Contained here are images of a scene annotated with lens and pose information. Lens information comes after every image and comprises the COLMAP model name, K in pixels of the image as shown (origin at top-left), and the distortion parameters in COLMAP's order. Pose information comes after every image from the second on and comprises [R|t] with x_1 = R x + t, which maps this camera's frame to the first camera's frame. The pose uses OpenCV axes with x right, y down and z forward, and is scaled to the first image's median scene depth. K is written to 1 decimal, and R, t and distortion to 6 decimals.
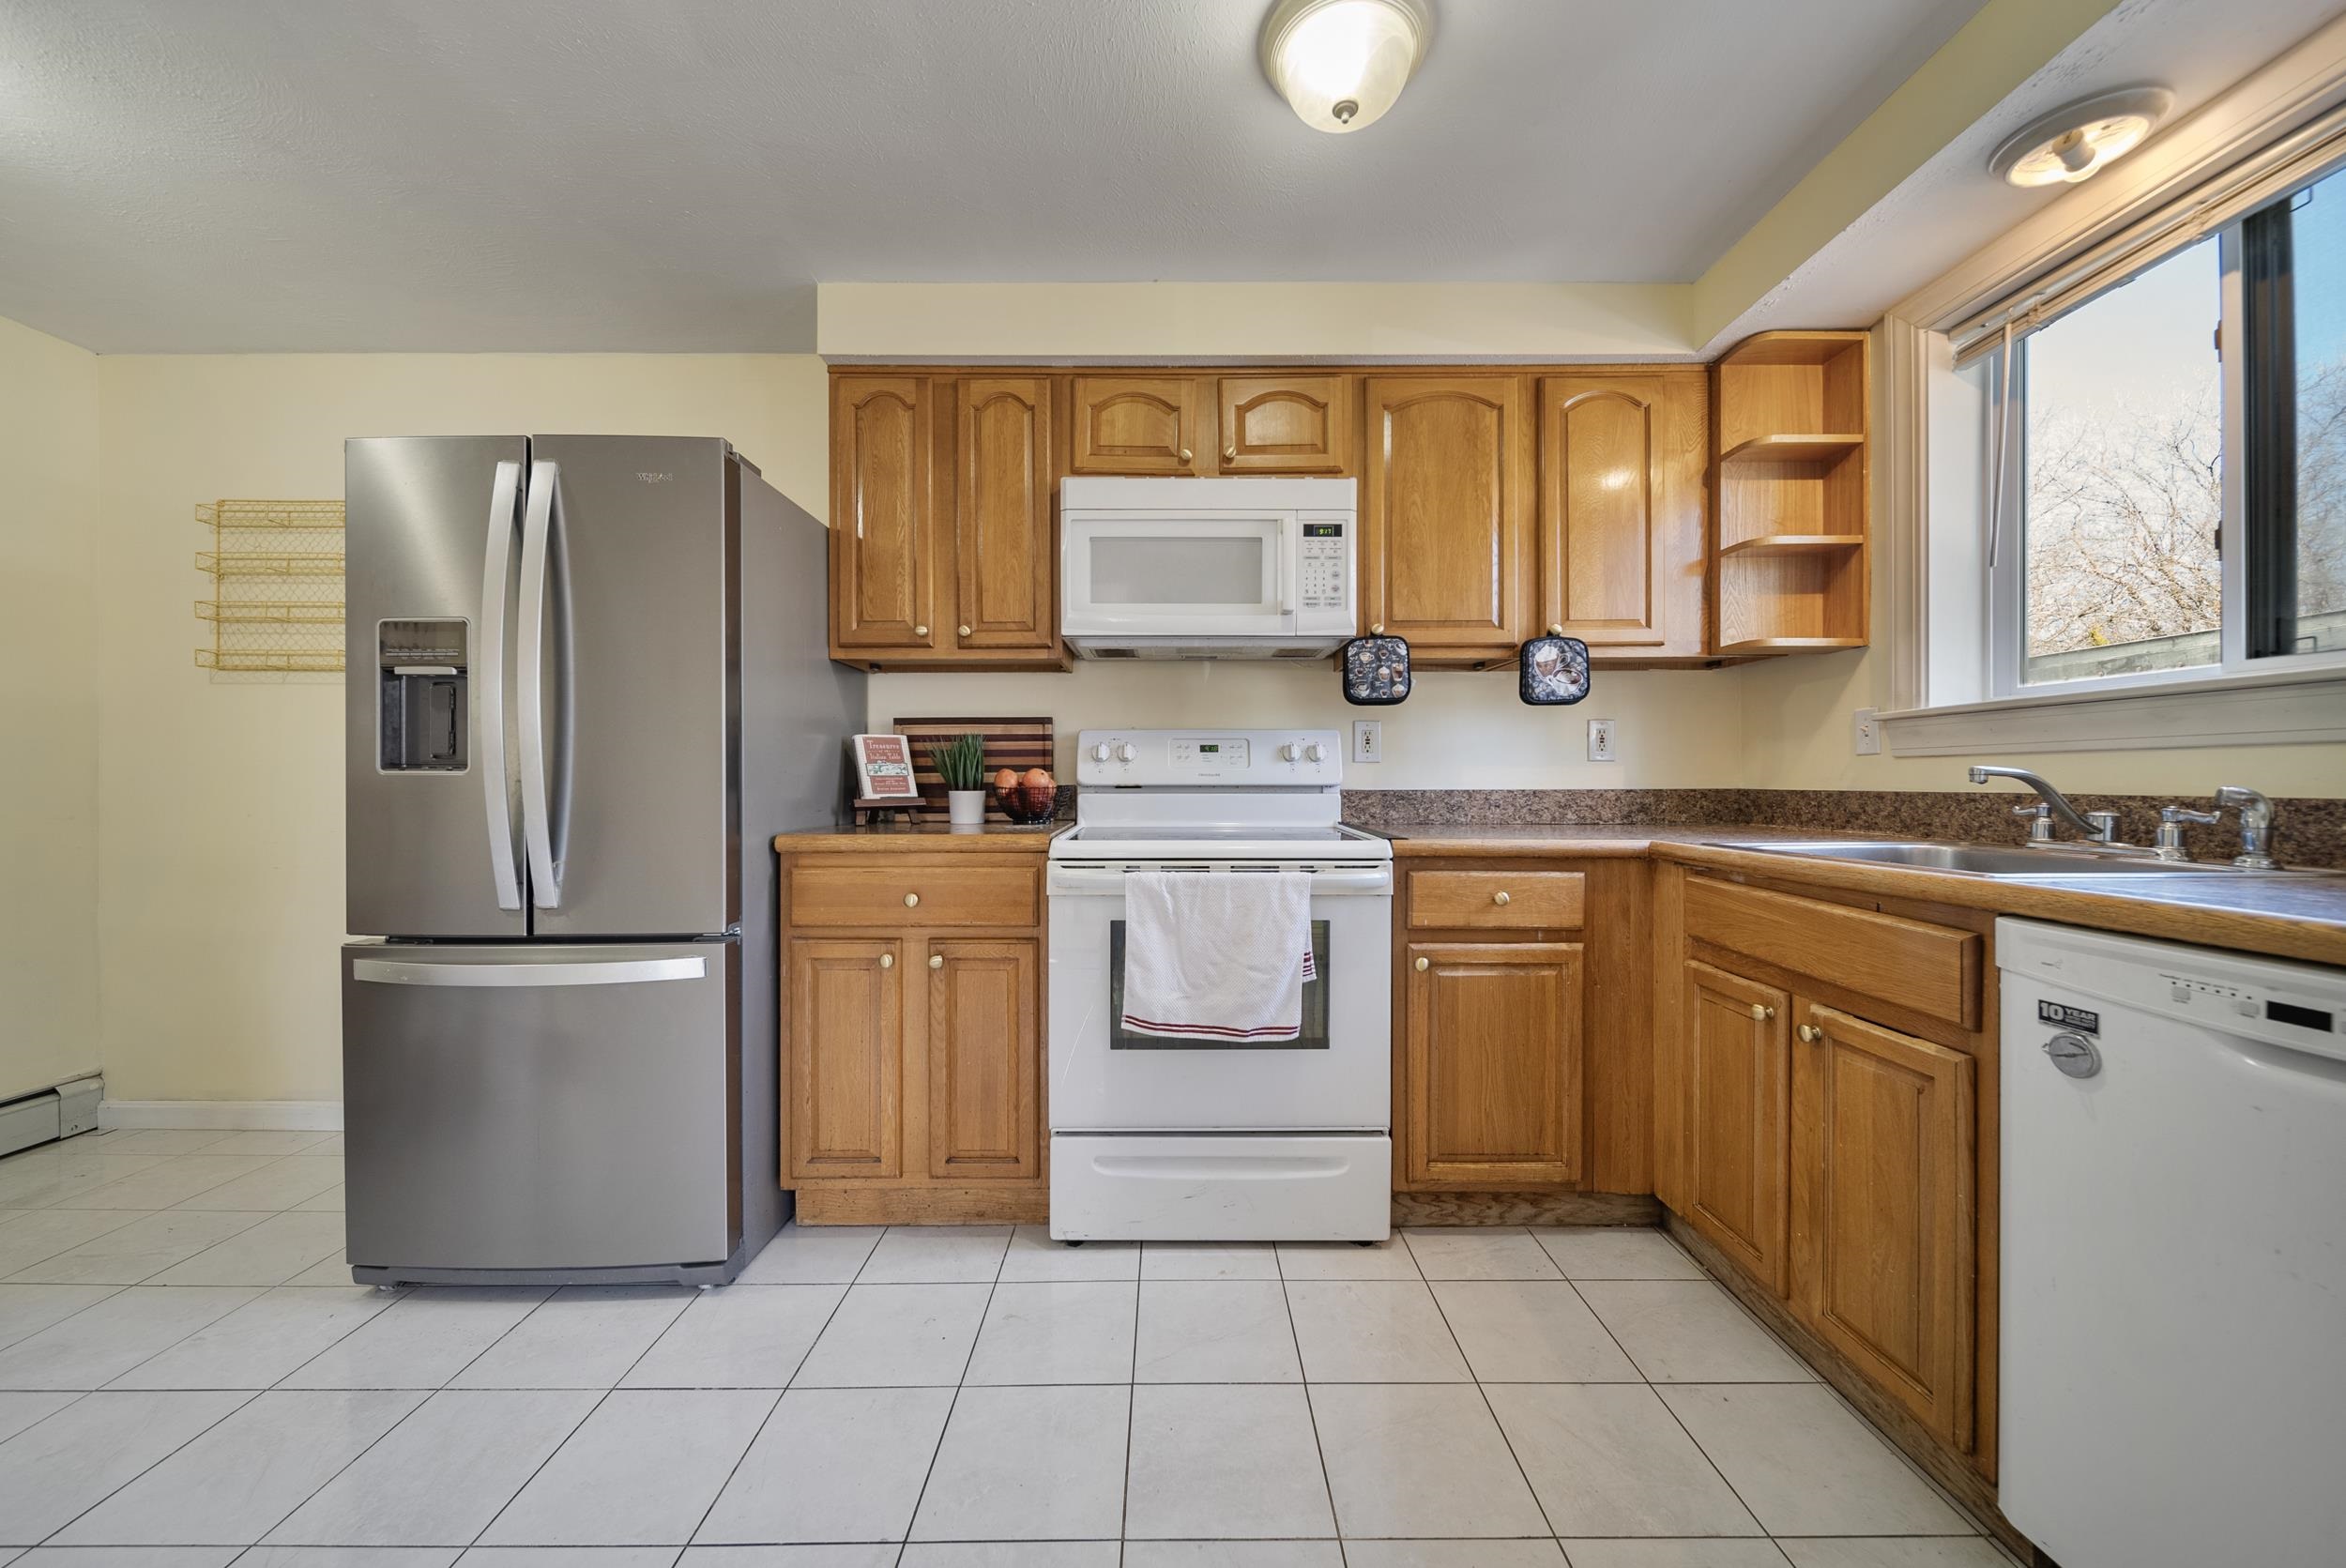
lens RADIAL K [[841.7, 0, 1179.0], [0, 841.7, 785.3], [0, 0, 1]] dist [-0.000382, -0.000521]
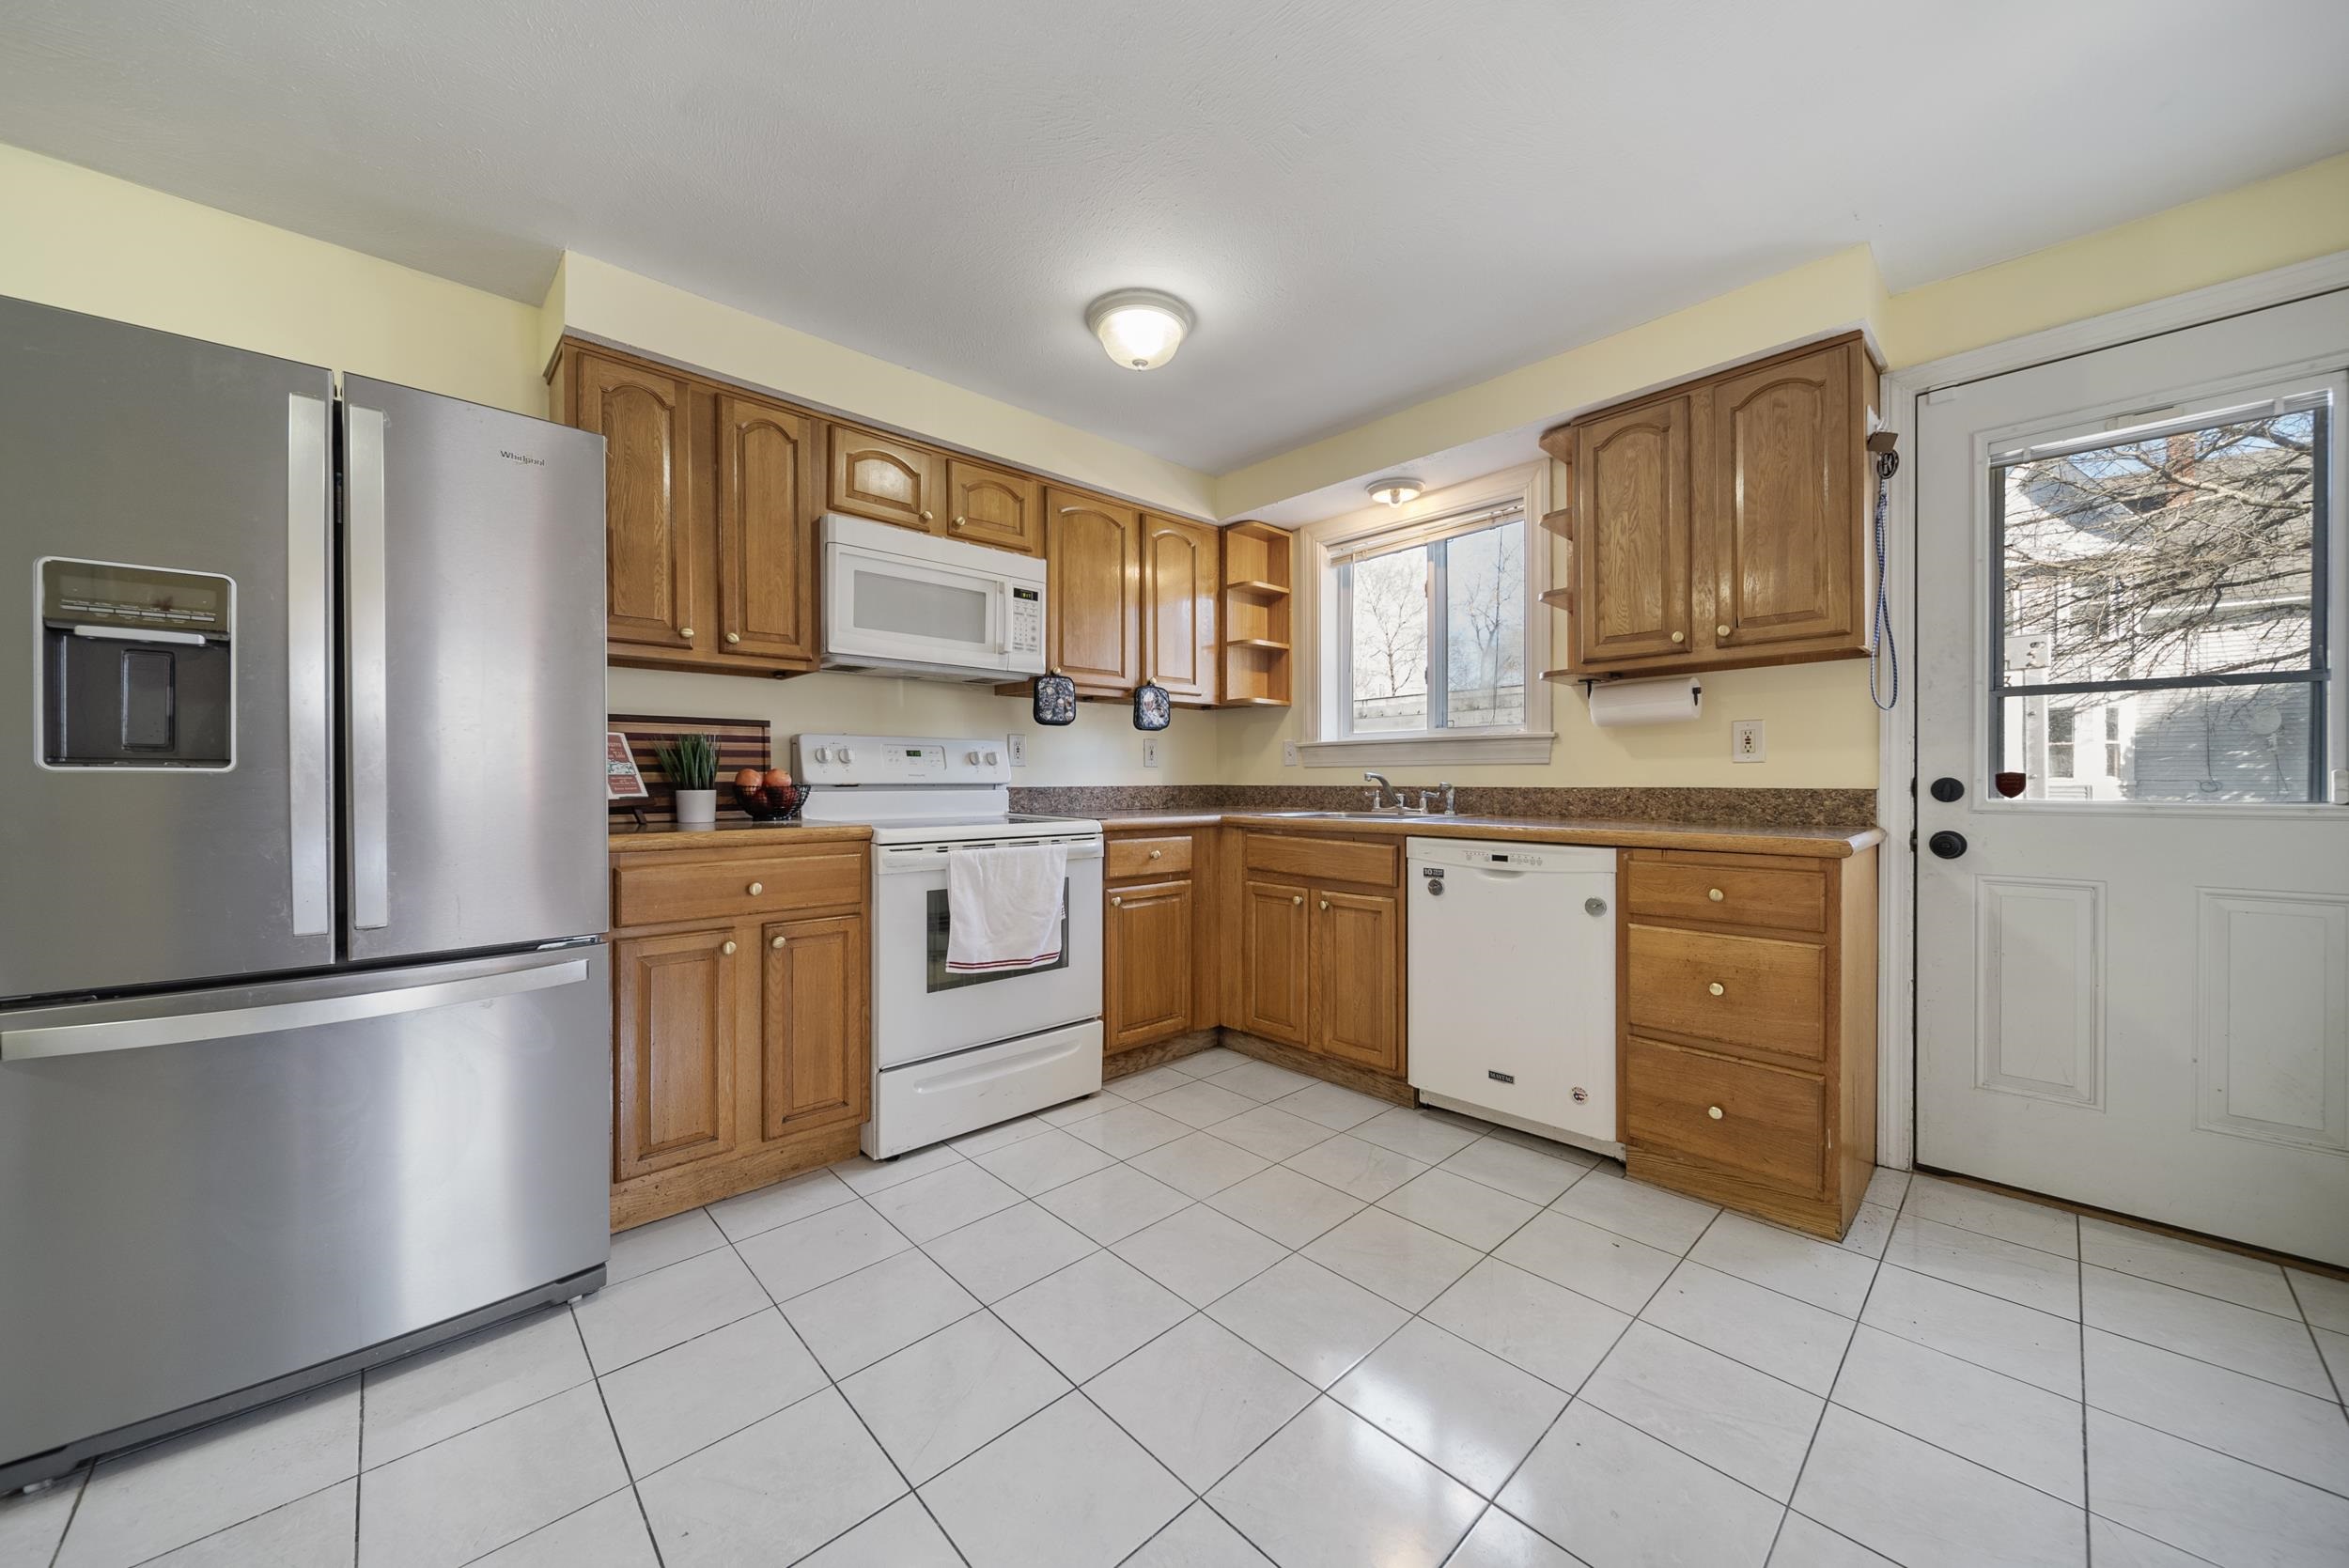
lens RADIAL K [[842.7, 0, 1180.5], [0, 842.7, 785.4], [0, 0, 1]] dist [-0.000382, -0.000521]
pose [[0.727020, -0.004725, 0.686600, -0.629489], [0.003763, 0.999989, 0.002898, 0.000205], [-0.686606, 0.000477, 0.727030, -0.166569]]
